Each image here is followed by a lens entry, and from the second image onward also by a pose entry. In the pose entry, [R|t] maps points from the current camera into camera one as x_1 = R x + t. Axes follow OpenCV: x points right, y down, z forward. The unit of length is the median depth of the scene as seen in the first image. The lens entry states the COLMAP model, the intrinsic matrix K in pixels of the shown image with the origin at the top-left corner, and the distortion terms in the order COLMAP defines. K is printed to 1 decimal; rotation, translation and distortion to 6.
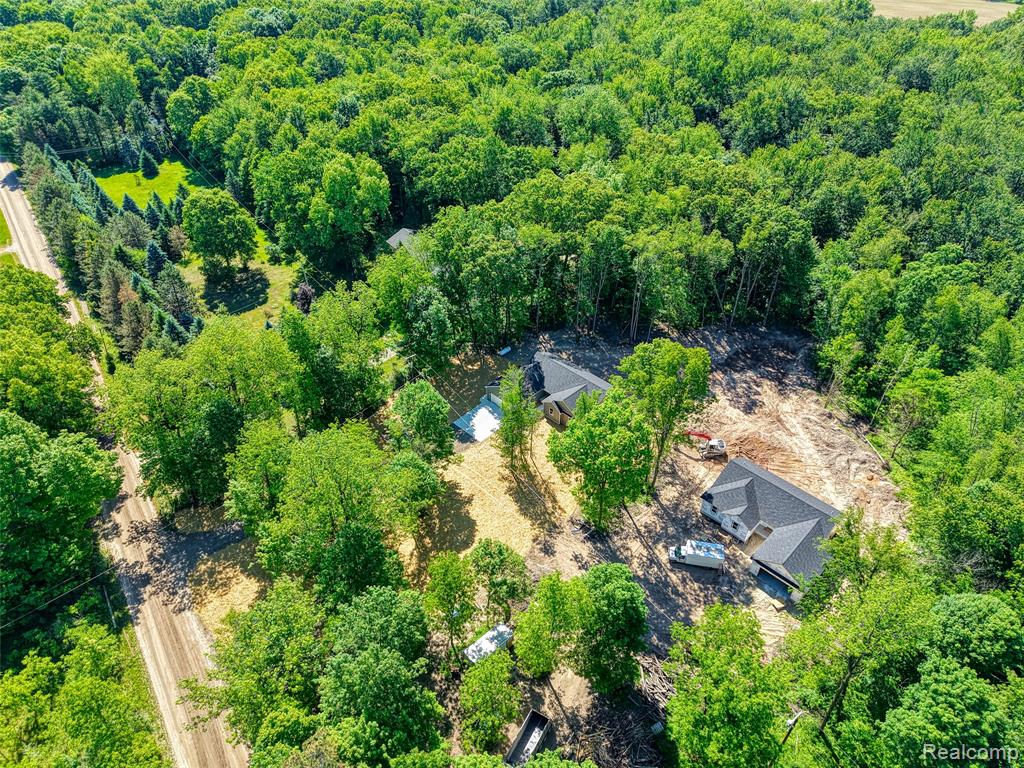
lens RADIAL K [[696.0, 0, 478.8], [0, 696.0, 385.1], [0, 0, 1]] dist [0.031777, 0.001000]
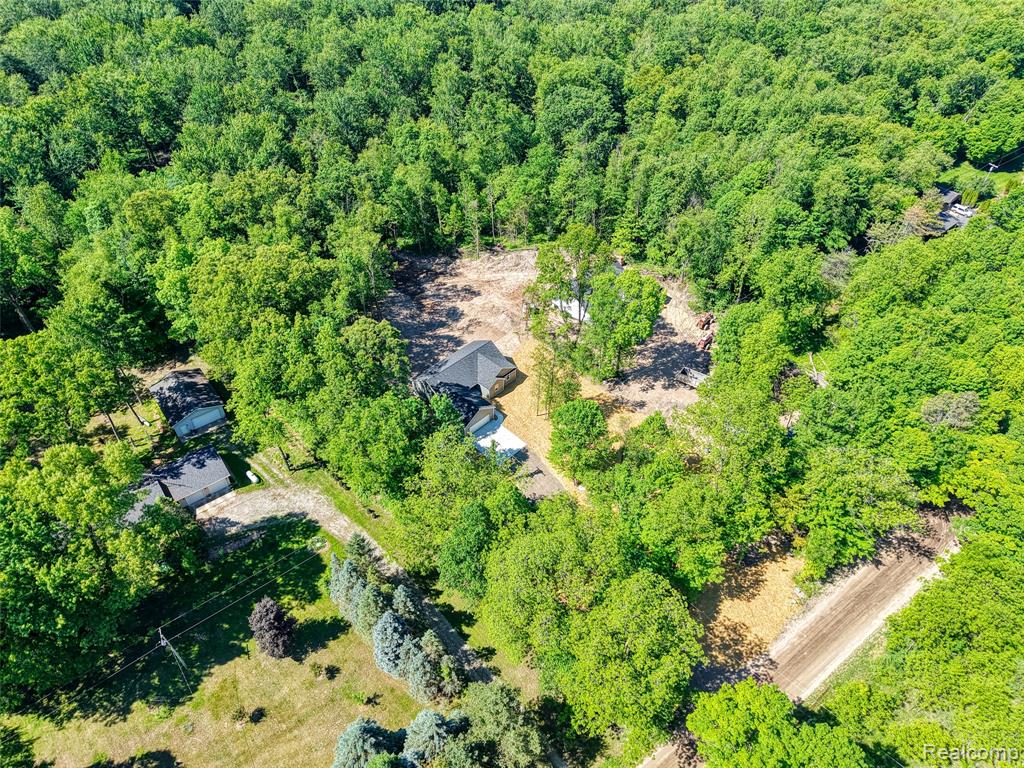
lens RADIAL K [[707.2, 0, 516.5], [0, 707.2, 381.4], [0, 0, 1]] dist [0.008280, 0.001205]
pose [[-0.066868, -0.645680, 0.760675, -0.876058], [0.598544, 0.584011, 0.548339, -0.662360], [-0.798294, 0.491964, 0.347416, 0.711311]]
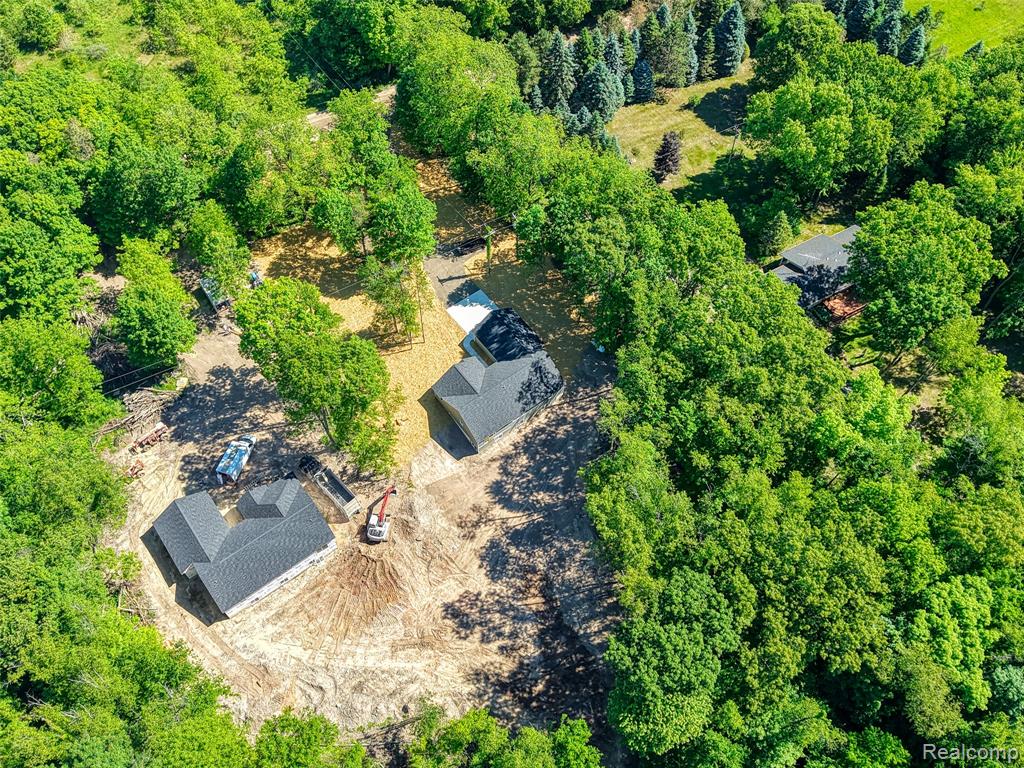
lens RADIAL K [[707.2, 0, 516.5], [0, 707.2, 381.4], [0, 0, 1]] dist [0.008280, 0.001205]
pose [[-0.100138, 0.872386, -0.478451, 0.653546], [-0.618404, 0.322138, 0.716801, -0.775667], [0.779454, 0.367655, 0.507229, 0.724776]]
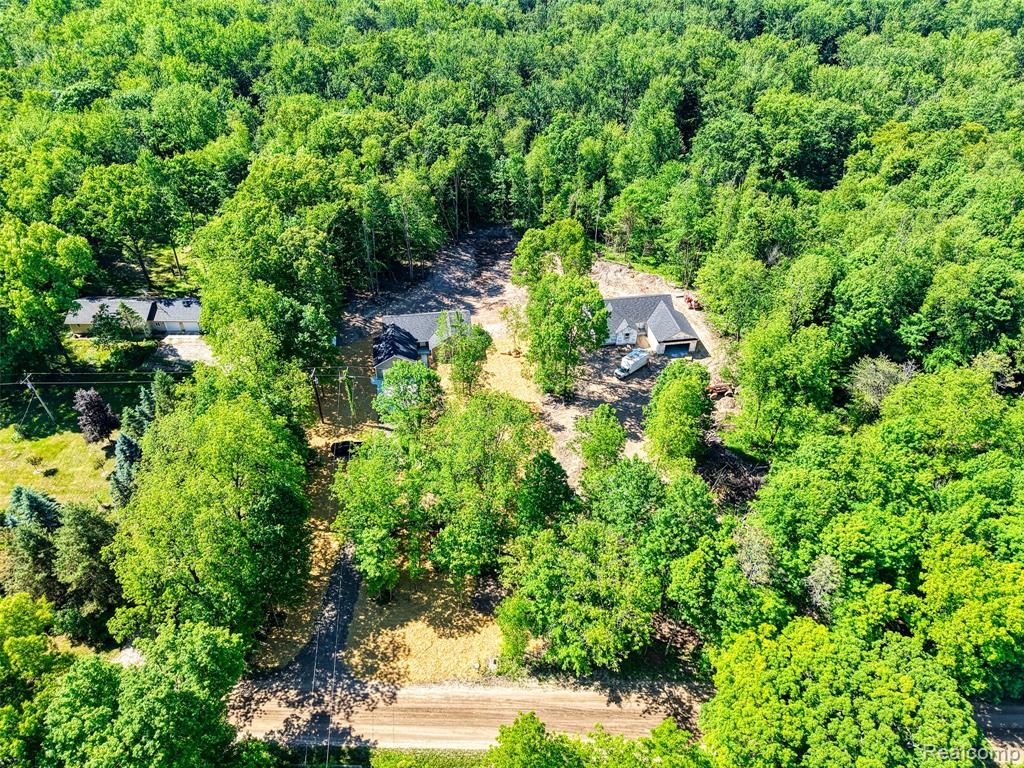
lens RADIAL K [[707.2, 0, 516.5], [0, 707.2, 381.4], [0, 0, 1]] dist [0.008280, 0.001205]
pose [[0.564026, -0.490072, 0.664609, -0.701166], [0.488418, 0.846956, 0.210032, -0.116224], [-0.665825, 0.206143, 0.717065, 0.178594]]
